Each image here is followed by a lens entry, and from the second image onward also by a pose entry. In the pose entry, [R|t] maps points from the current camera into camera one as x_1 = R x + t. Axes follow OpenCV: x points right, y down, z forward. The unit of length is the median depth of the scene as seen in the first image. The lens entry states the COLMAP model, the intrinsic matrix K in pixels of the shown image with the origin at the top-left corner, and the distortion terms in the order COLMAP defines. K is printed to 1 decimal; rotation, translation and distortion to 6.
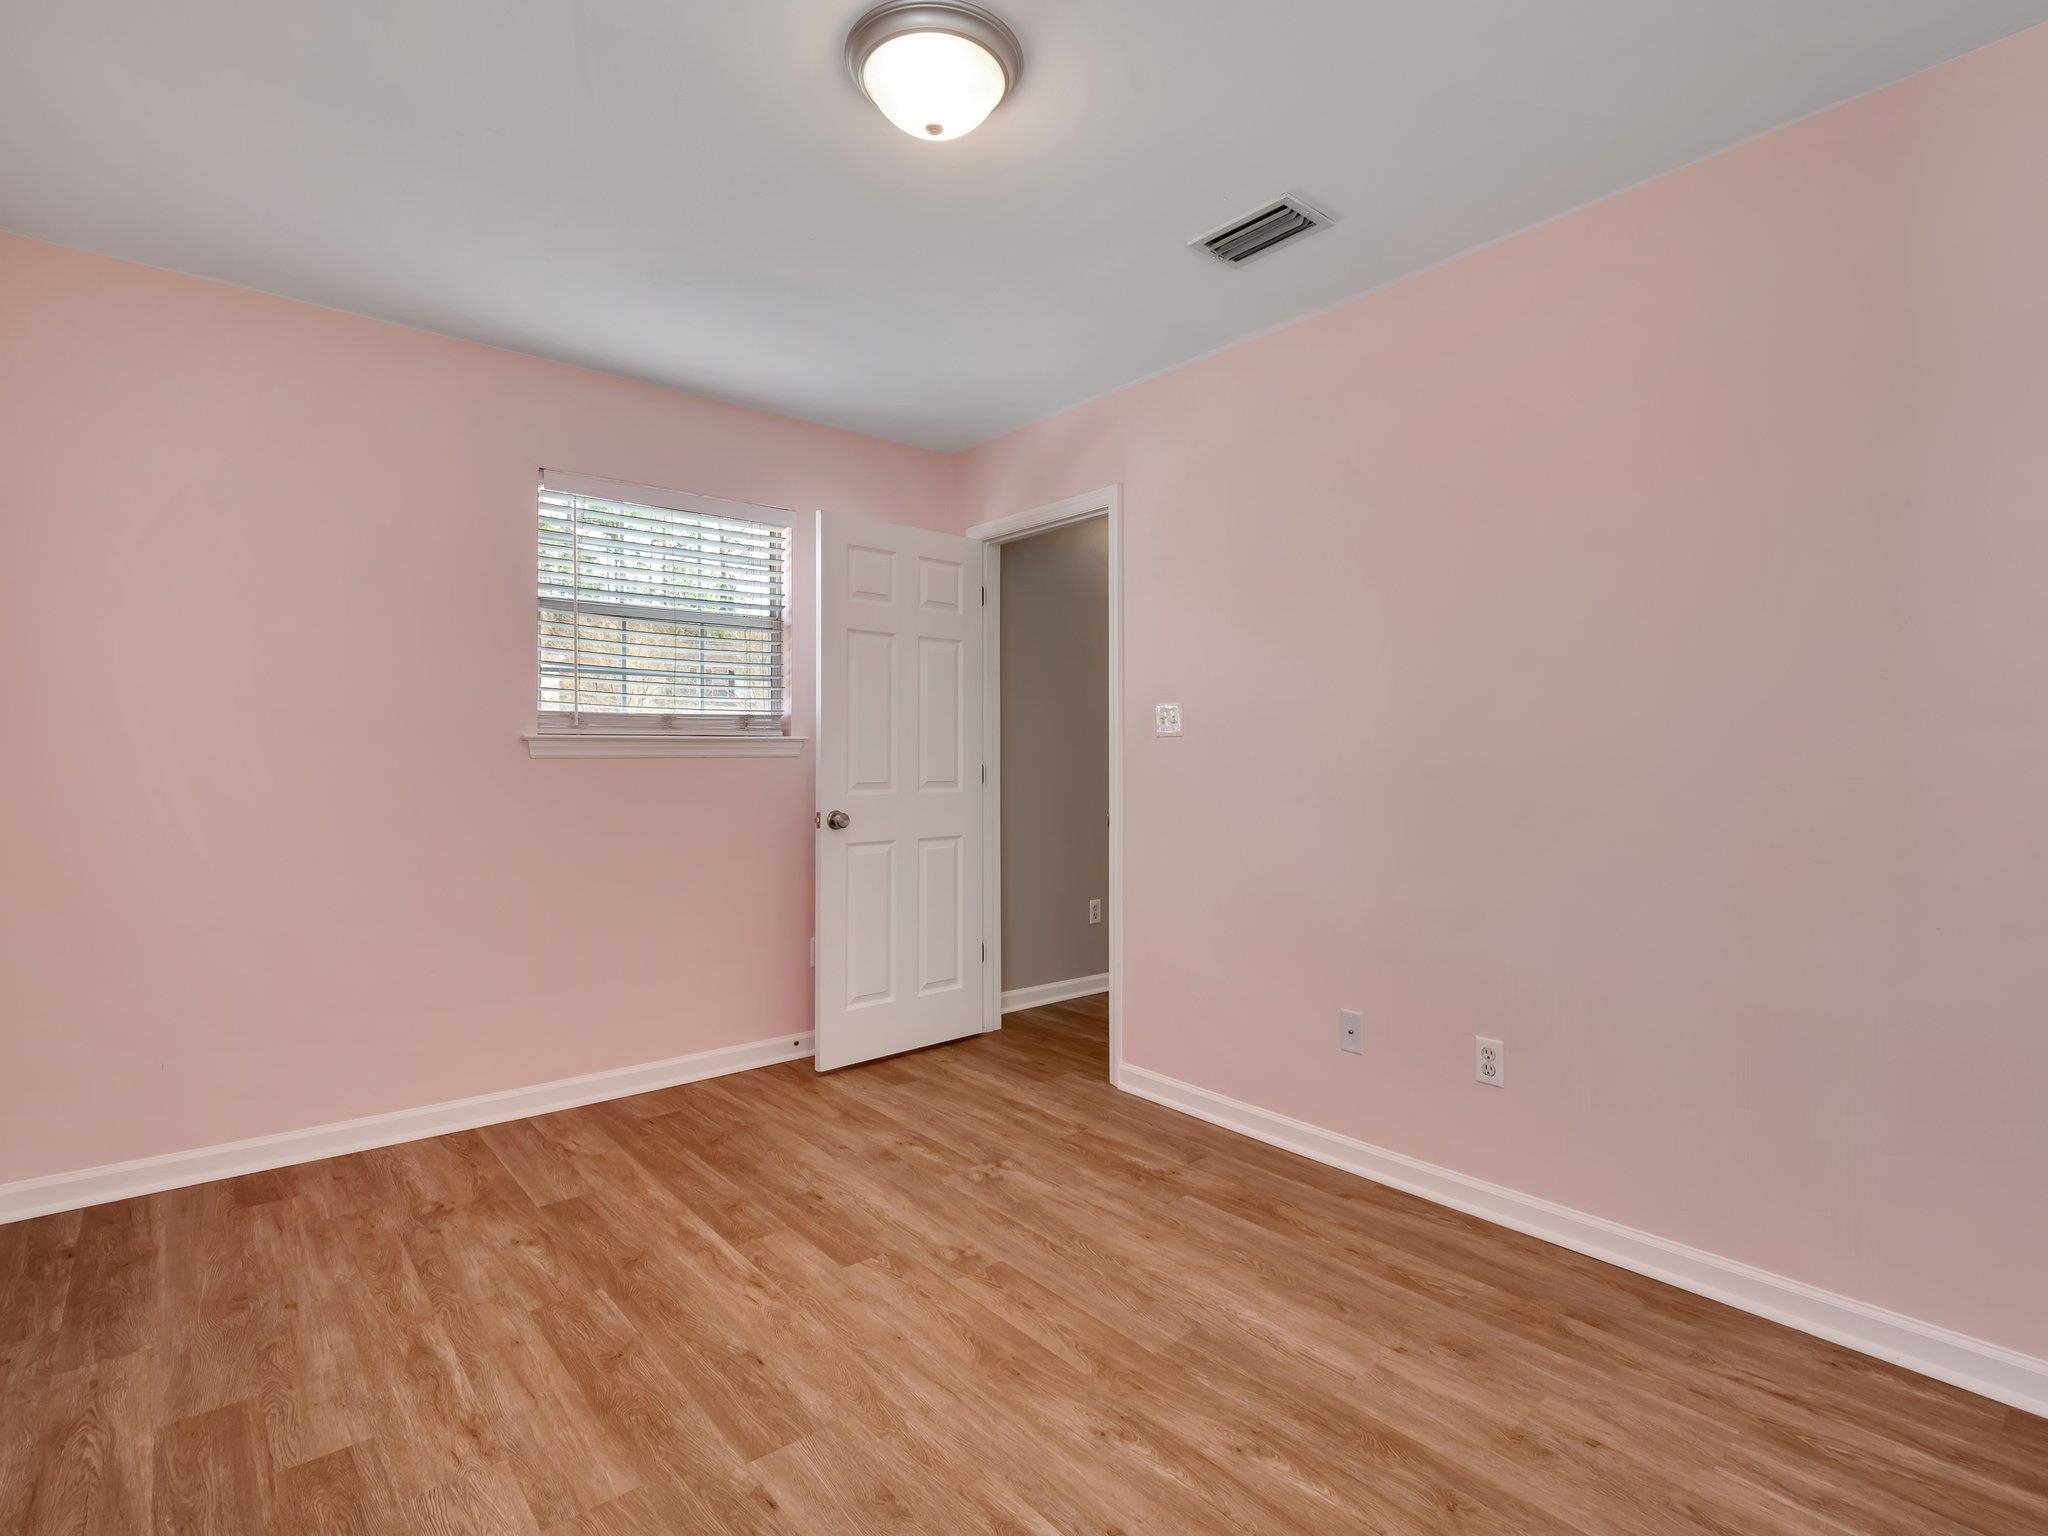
lens RADIAL K [[1006.7, 0, 1014.8], [0, 1006.7, 754.7], [0, 0, 1]] dist [0.002180, -0.002236]
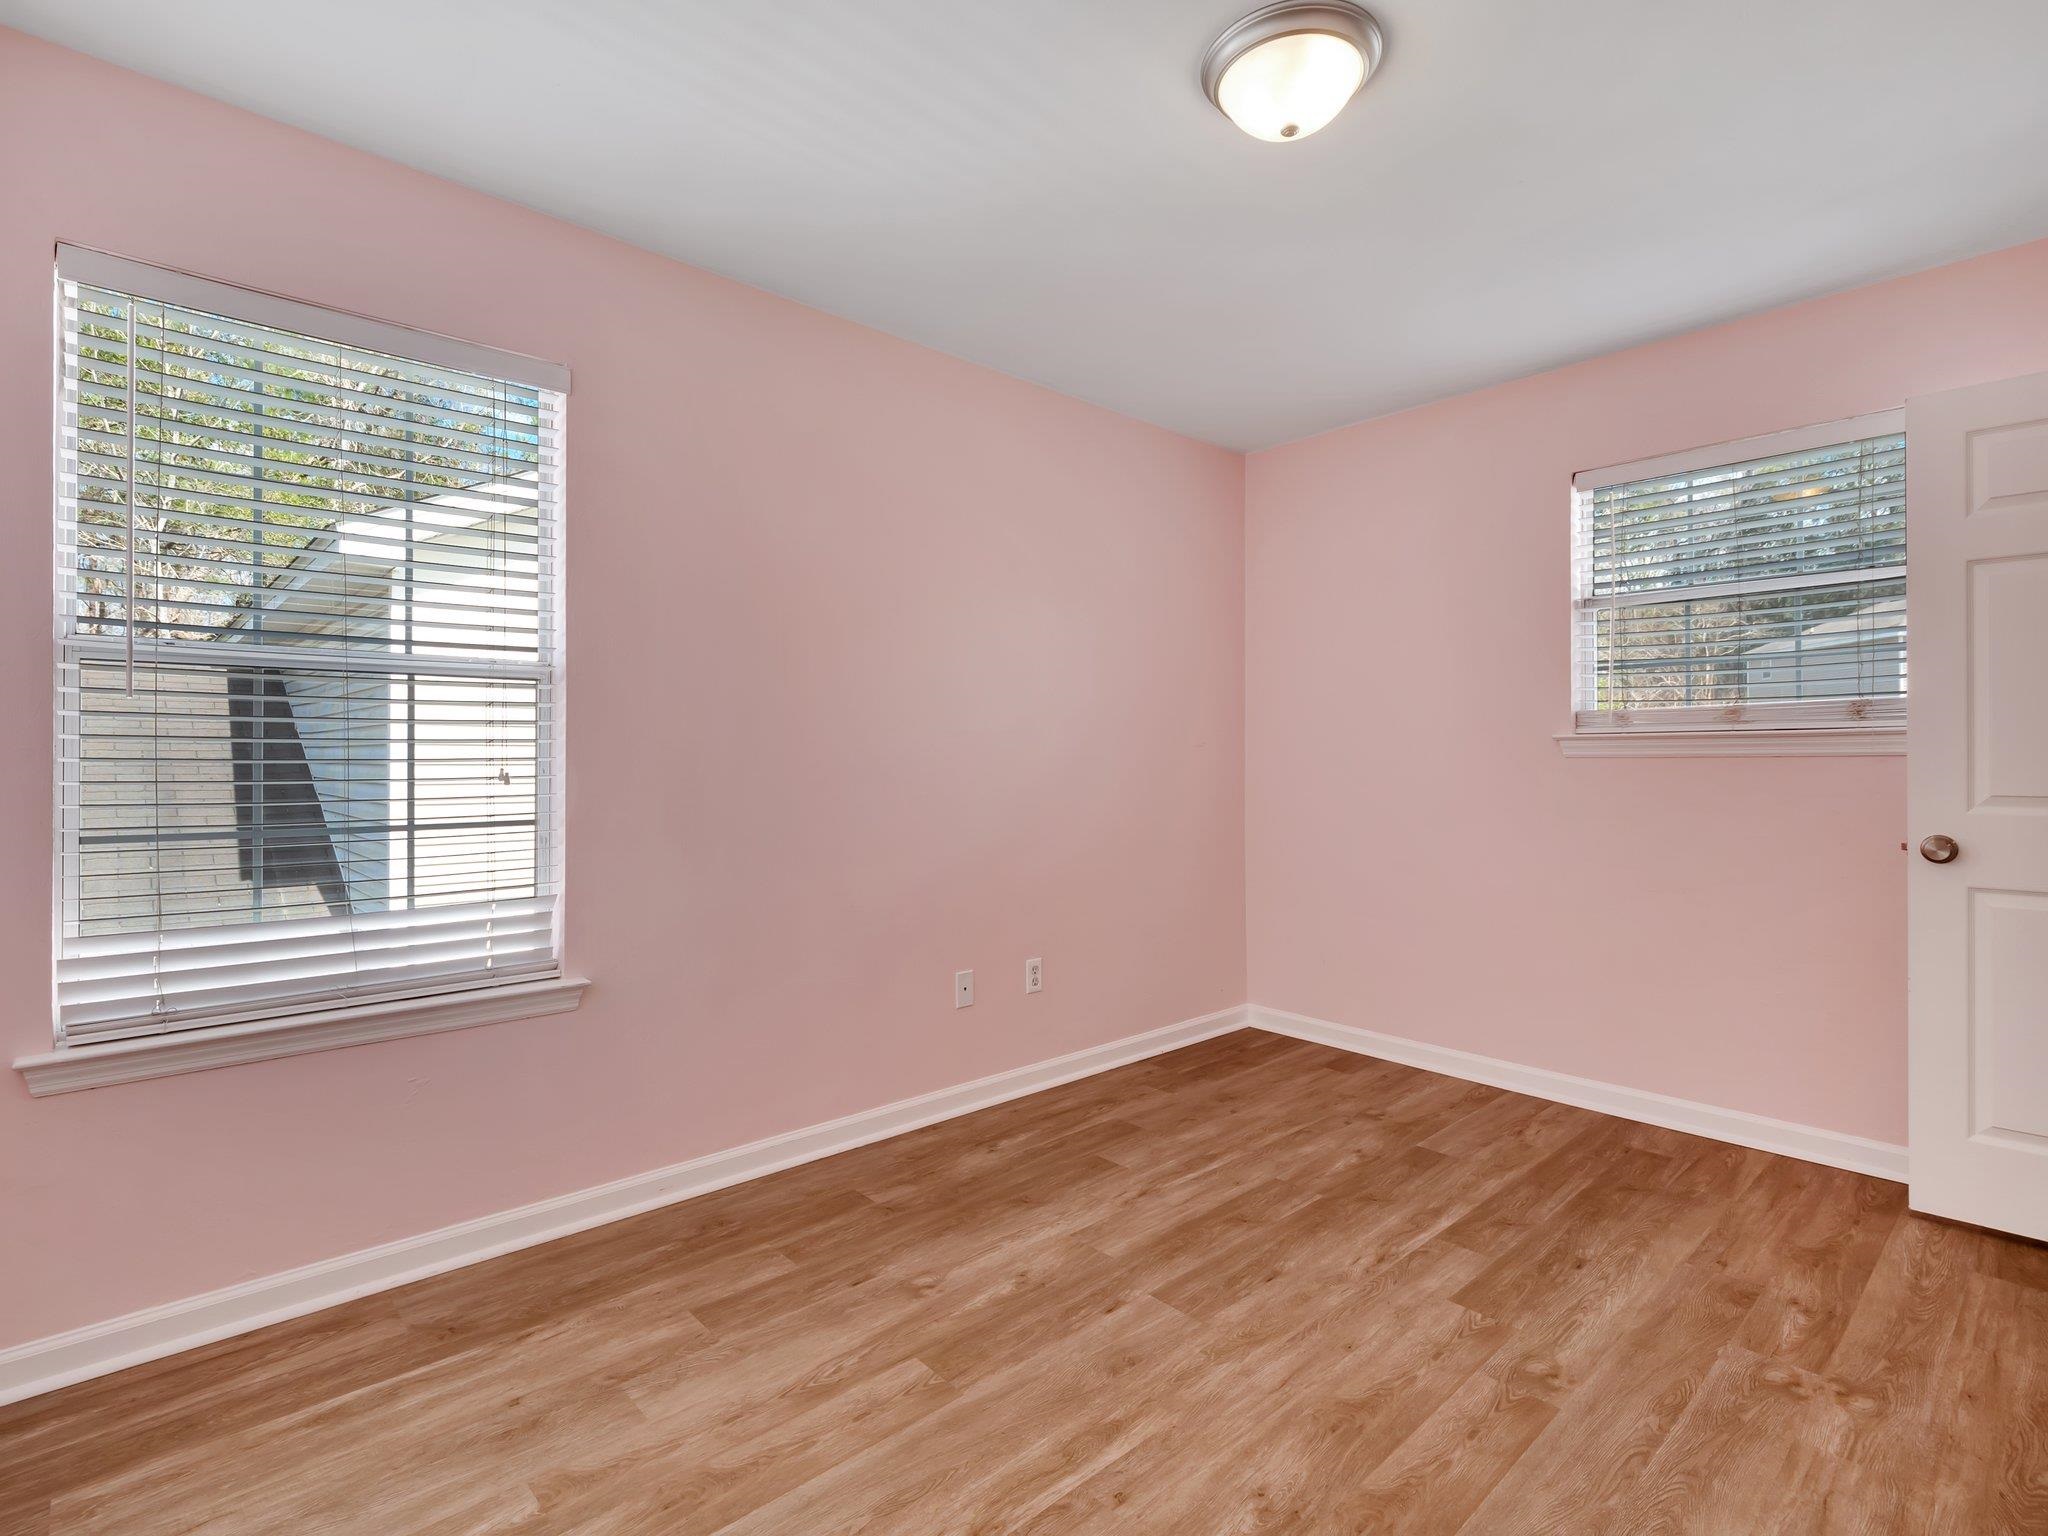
lens RADIAL K [[1006.7, 0, 1016.1], [0, 1006.7, 759.9], [0, 0, 1]] dist [0.002180, -0.002236]
pose [[0.043576, 0.004377, -0.999041, 0.815051], [0.001573, 0.999989, 0.004450, 0.000821], [0.999049, -0.001766, 0.043568, 0.606930]]
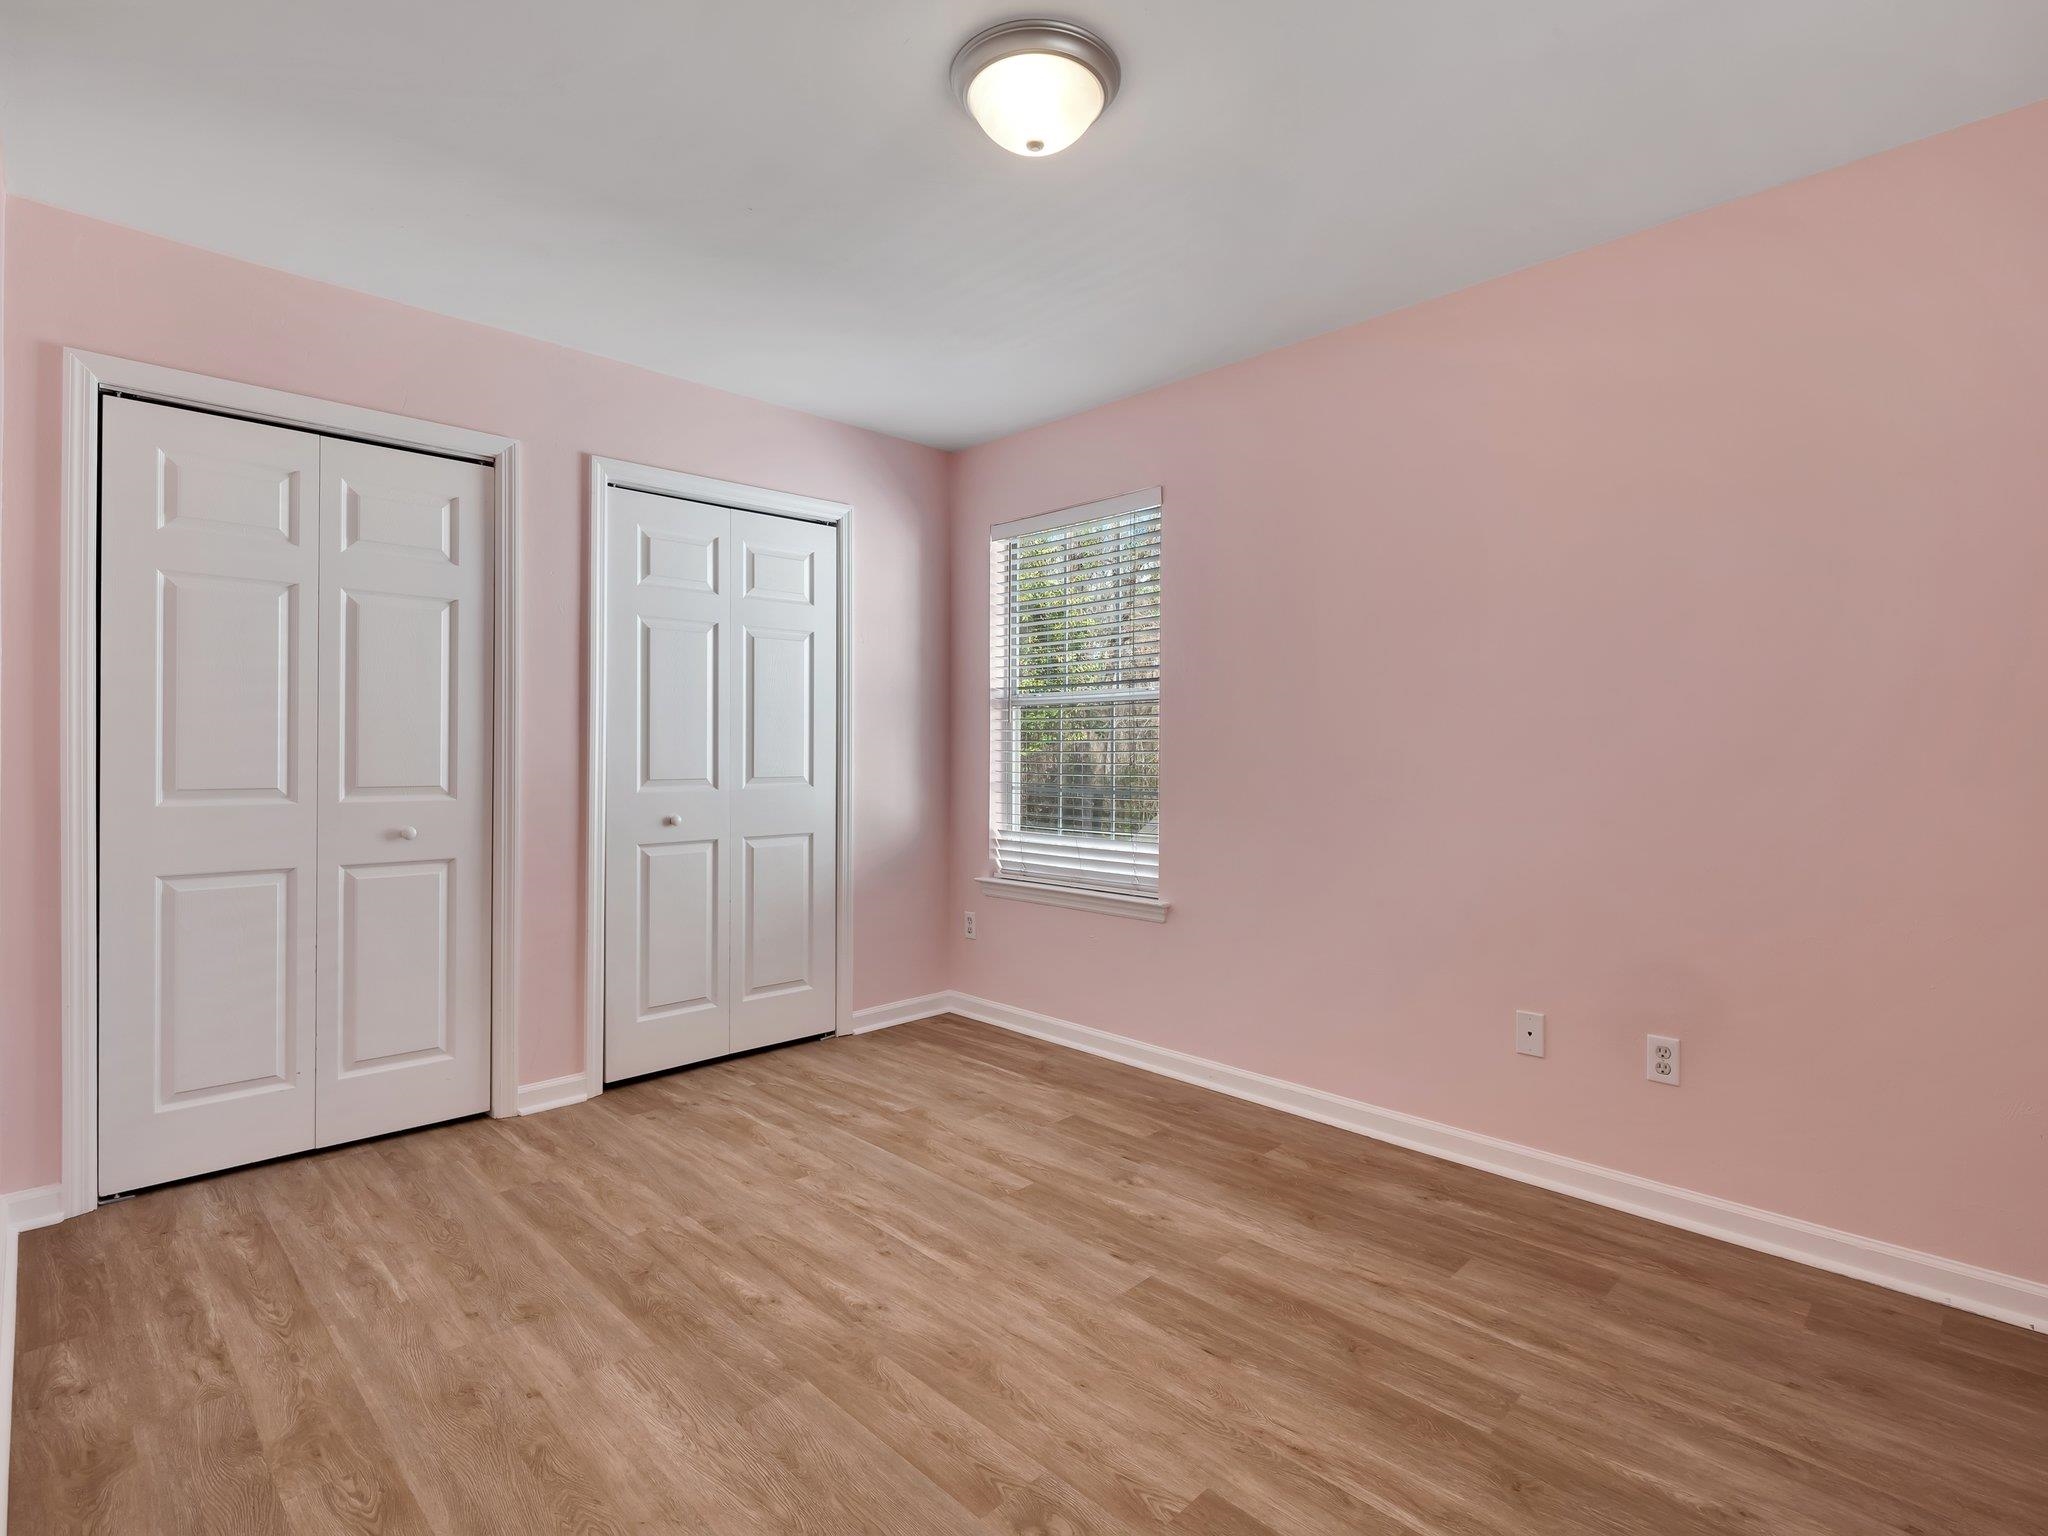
lens RADIAL K [[1006.7, 0, 1019.5], [0, 1006.7, 762.4], [0, 0, 1]] dist [0.002180, -0.002236]
pose [[-0.996382, -0.004214, -0.084886, 0.021059], [-0.005179, 0.999924, 0.011154, 0.003567], [0.084833, 0.011553, -0.996328, 1.820585]]
